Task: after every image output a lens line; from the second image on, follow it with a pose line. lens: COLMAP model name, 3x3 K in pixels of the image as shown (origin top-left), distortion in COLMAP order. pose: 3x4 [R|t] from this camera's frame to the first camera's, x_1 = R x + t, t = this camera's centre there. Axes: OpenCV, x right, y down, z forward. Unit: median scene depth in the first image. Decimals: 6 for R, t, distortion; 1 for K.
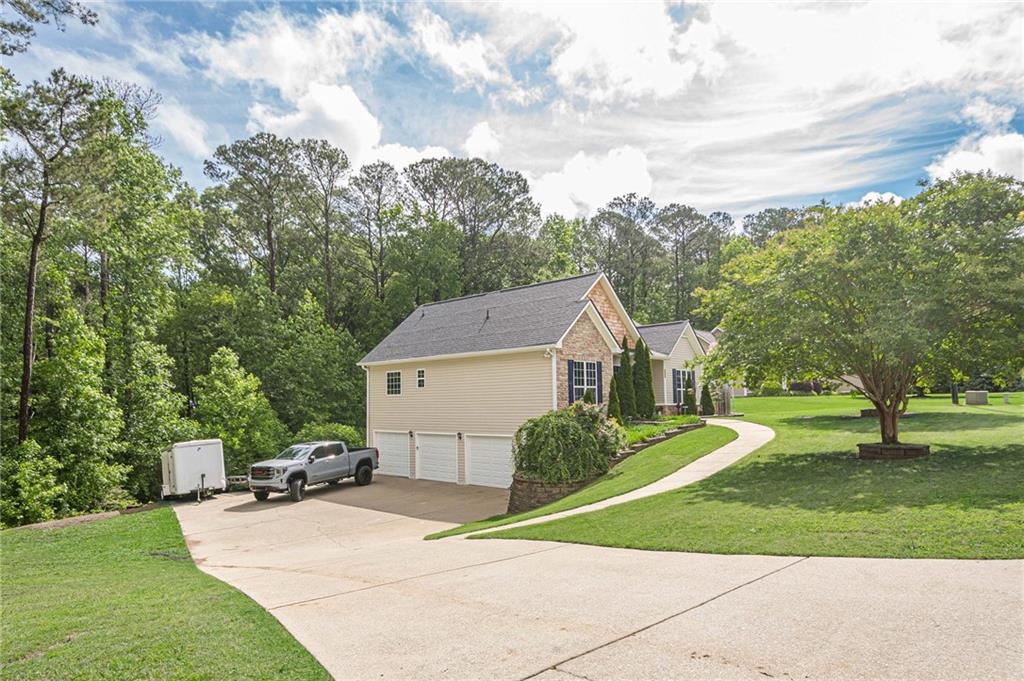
lens RADIAL K [[600.7, 0, 511.7], [0, 600.7, 366.3], [0, 0, 1]] dist [0.003486, -0.000794]
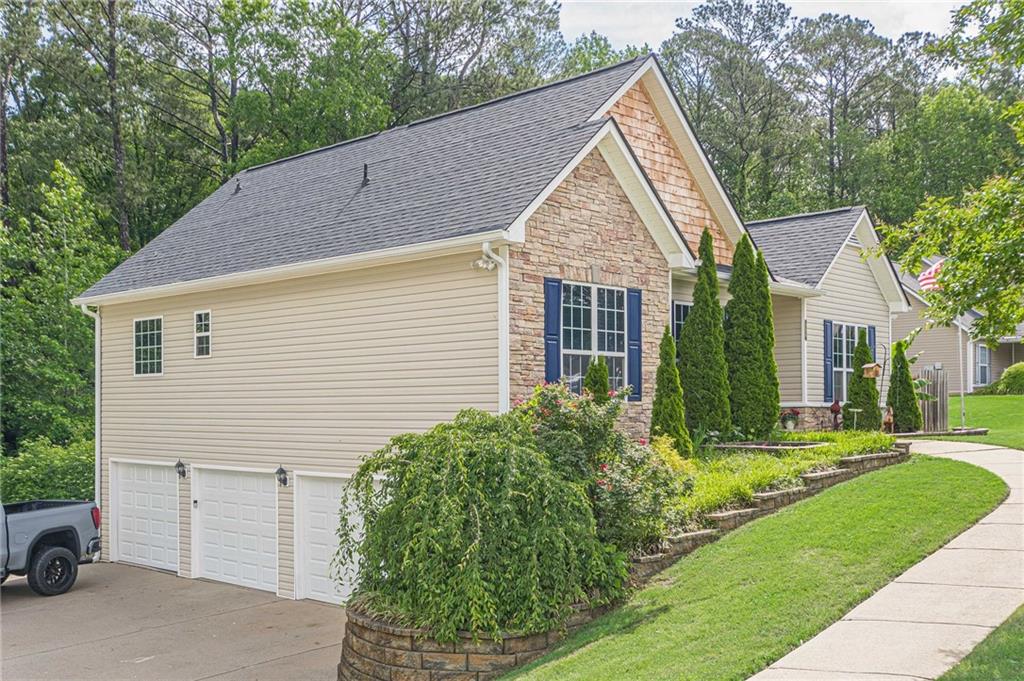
lens RADIAL K [[1050.9, 0, 512.8], [0, 1050.9, 395.7], [0, 0, 1]] dist [0.011553, 0.009566]
pose [[0.999798, 0.010285, -0.017269, 0.071604], [-0.009408, 0.998701, 0.050072, 0.024647], [0.017762, -0.049900, 0.998596, 0.290743]]
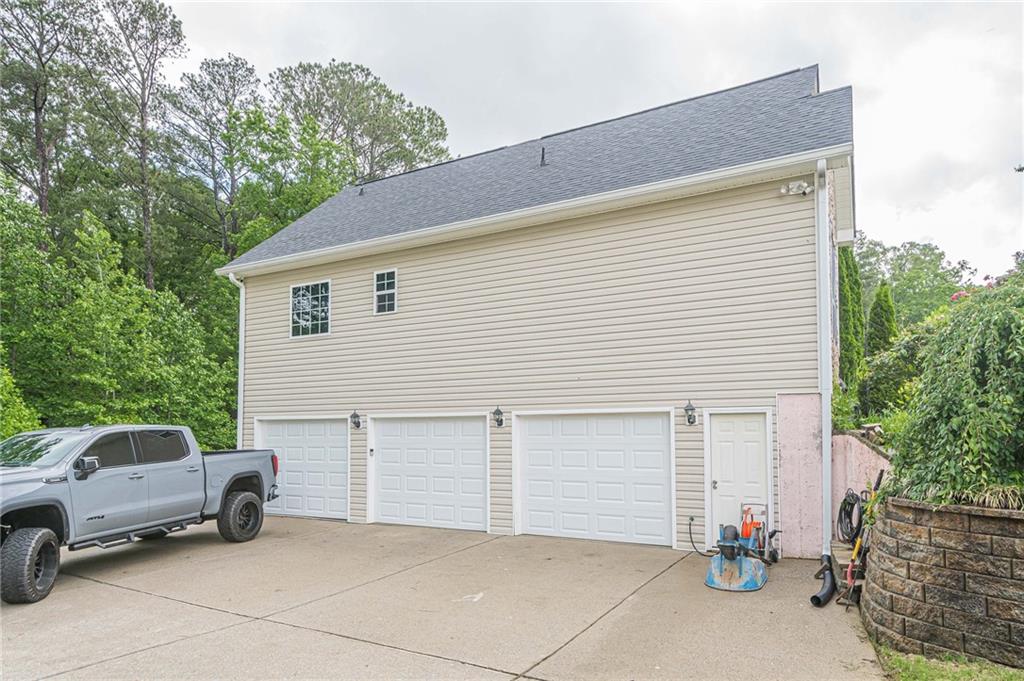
lens RADIAL K [[624.3, 0, 510.9], [0, 624.3, 412.7], [0, 0, 1]] dist [0.016150, -0.001954]
pose [[0.970898, 0.026557, 0.238016, -0.168363], [-0.028746, 0.999570, 0.005727, 0.102558], [-0.237761, -0.012402, 0.971244, 0.540446]]
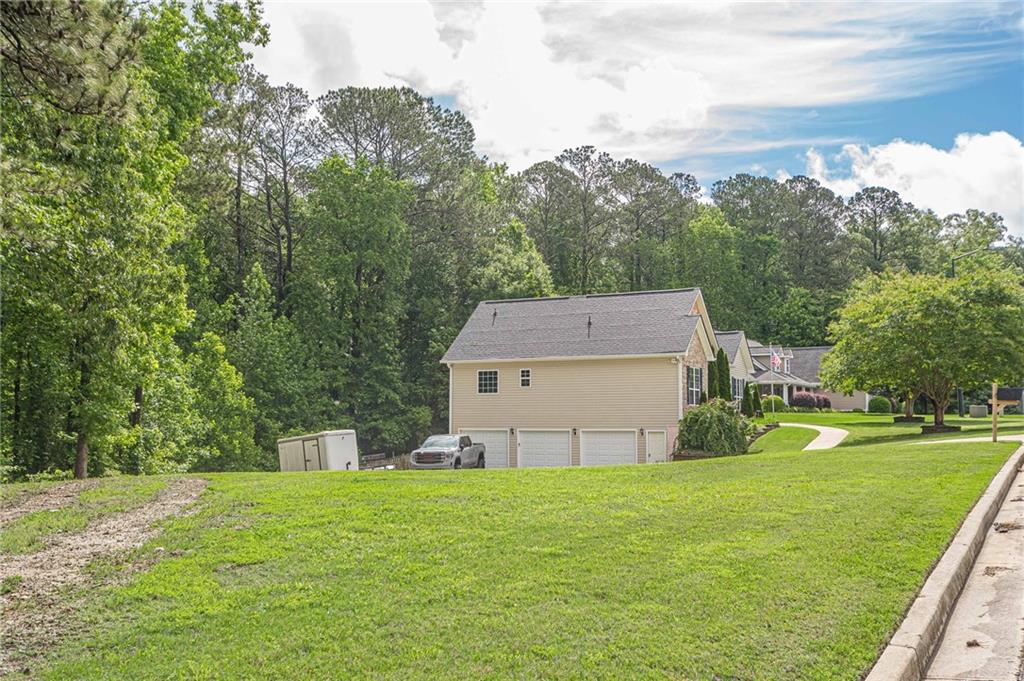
lens RADIAL K [[1067.1, 0, 512.0], [0, 1067.1, 340.5], [0, 0, 1]] dist [-0.003136, 0.002291]
pose [[0.965767, 0.041250, 0.256111, -0.652554], [-0.034182, 0.998903, -0.031992, 0.015422], [-0.257150, 0.022143, 0.966118, -0.790433]]
